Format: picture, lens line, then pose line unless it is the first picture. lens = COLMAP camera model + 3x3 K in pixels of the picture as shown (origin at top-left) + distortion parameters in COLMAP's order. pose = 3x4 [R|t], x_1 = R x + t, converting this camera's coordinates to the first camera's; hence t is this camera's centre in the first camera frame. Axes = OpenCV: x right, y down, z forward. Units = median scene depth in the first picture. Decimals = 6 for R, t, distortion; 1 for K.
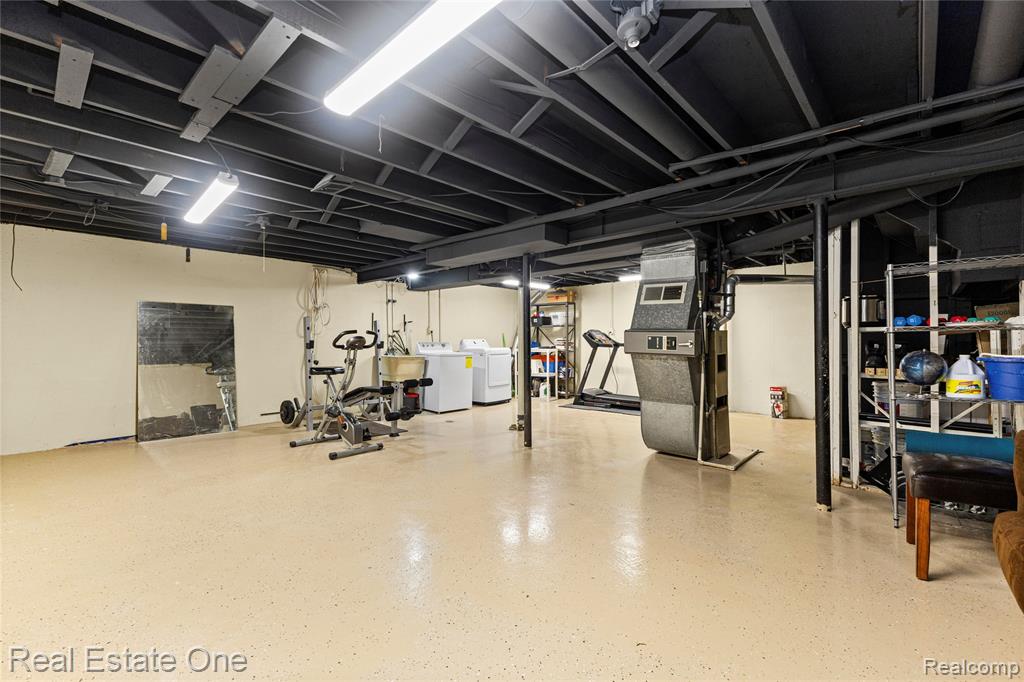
lens RADIAL K [[445.7, 0, 512.7], [0, 445.7, 334.9], [0, 0, 1]] dist [0.012905, -0.000224]
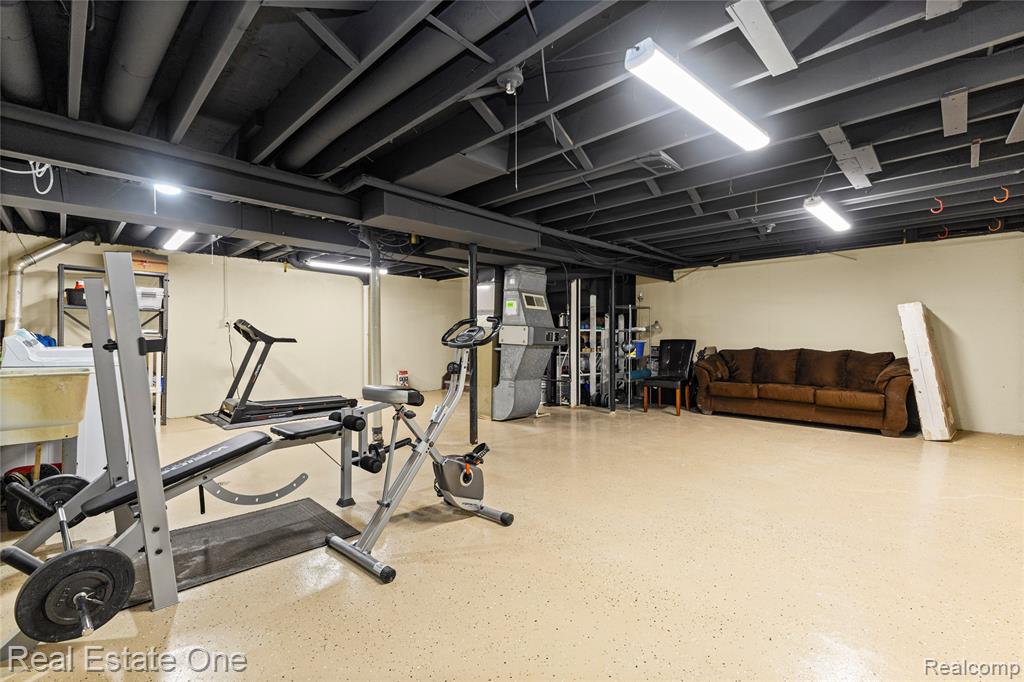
lens RADIAL K [[445.7, 0, 512.7], [0, 445.7, 334.9], [0, 0, 1]] dist [0.012905, -0.000224]
pose [[0.043406, 0.004874, 0.999046, -0.603078], [-0.017735, 0.999834, -0.004108, 0.010926], [-0.998900, -0.017539, 0.043485, 0.572712]]
